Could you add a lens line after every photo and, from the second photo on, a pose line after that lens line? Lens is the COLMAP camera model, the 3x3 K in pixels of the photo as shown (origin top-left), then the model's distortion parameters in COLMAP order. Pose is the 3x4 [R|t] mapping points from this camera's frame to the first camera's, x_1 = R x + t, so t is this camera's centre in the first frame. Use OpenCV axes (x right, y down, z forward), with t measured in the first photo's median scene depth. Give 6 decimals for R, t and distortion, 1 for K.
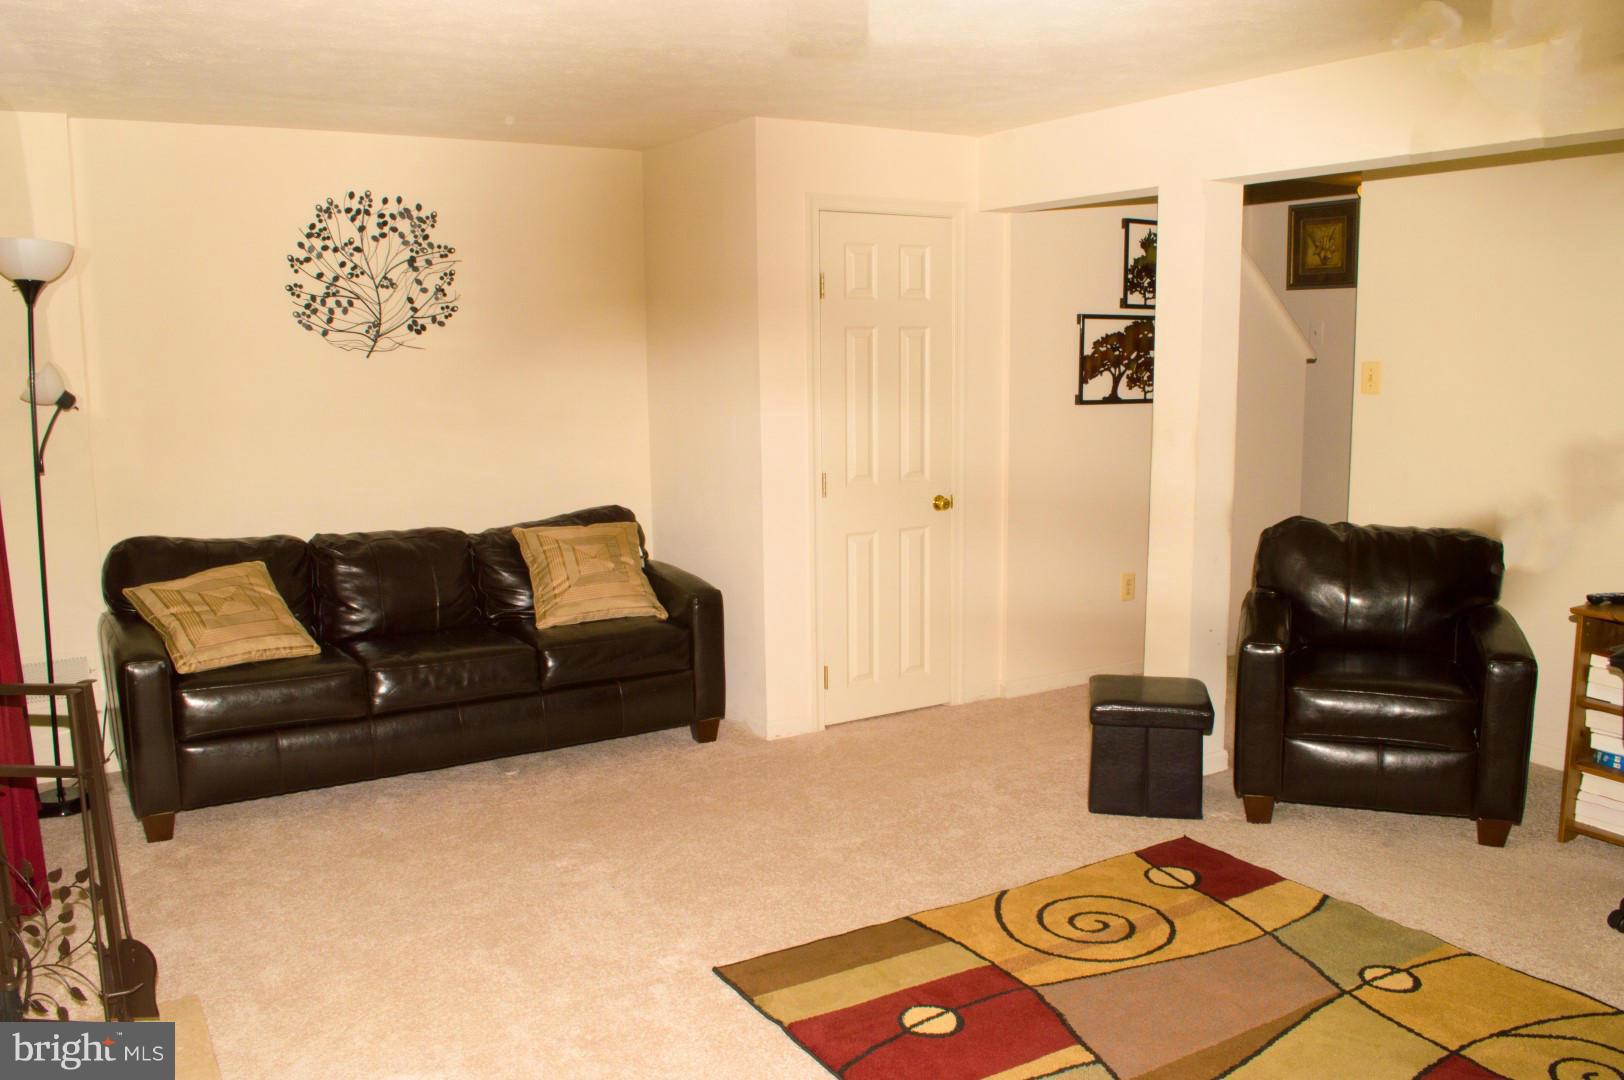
lens RADIAL K [[1300.1, 0, 812.0], [0, 1300.1, 540.0], [0, 0, 1]] dist [-0.080739, 0.012823]
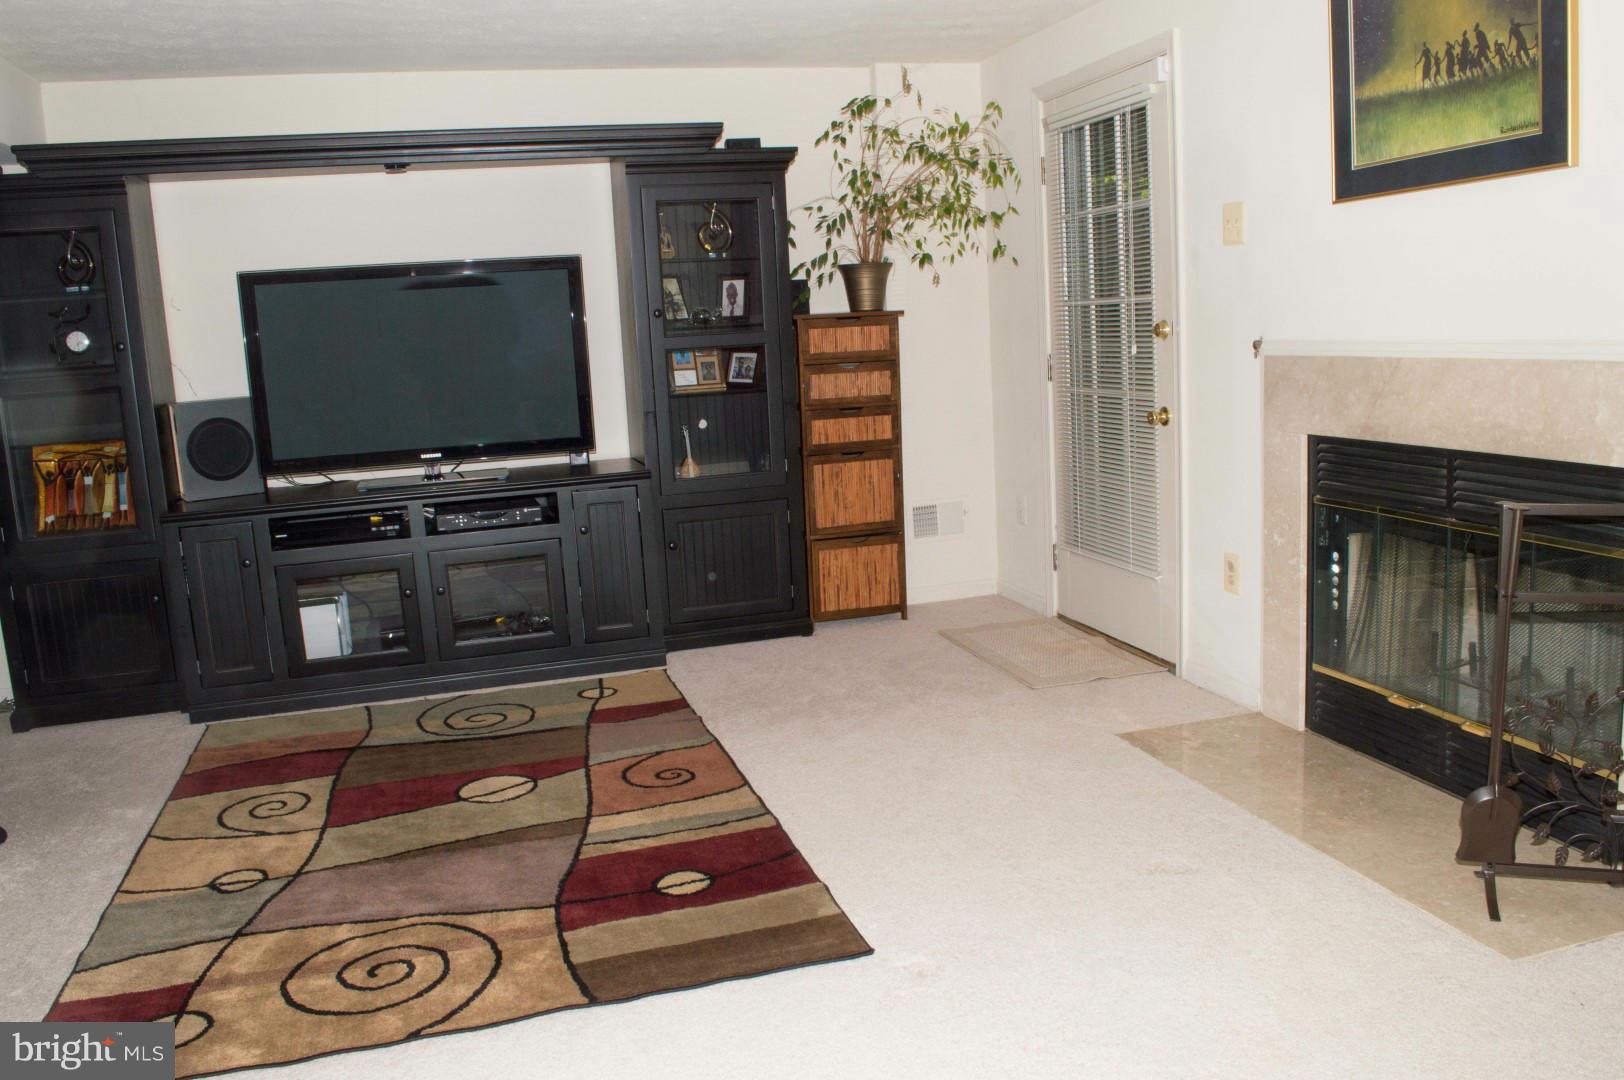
lens RADIAL K [[1300.1, 0, 812.0], [0, 1300.1, 540.0], [0, 0, 1]] dist [-0.080739, 0.012823]
pose [[-0.962120, 0.016597, 0.272122, -0.268846], [0.100225, 0.949782, 0.296428, -0.170706], [-0.253536, 0.312473, -0.915467, 1.659378]]
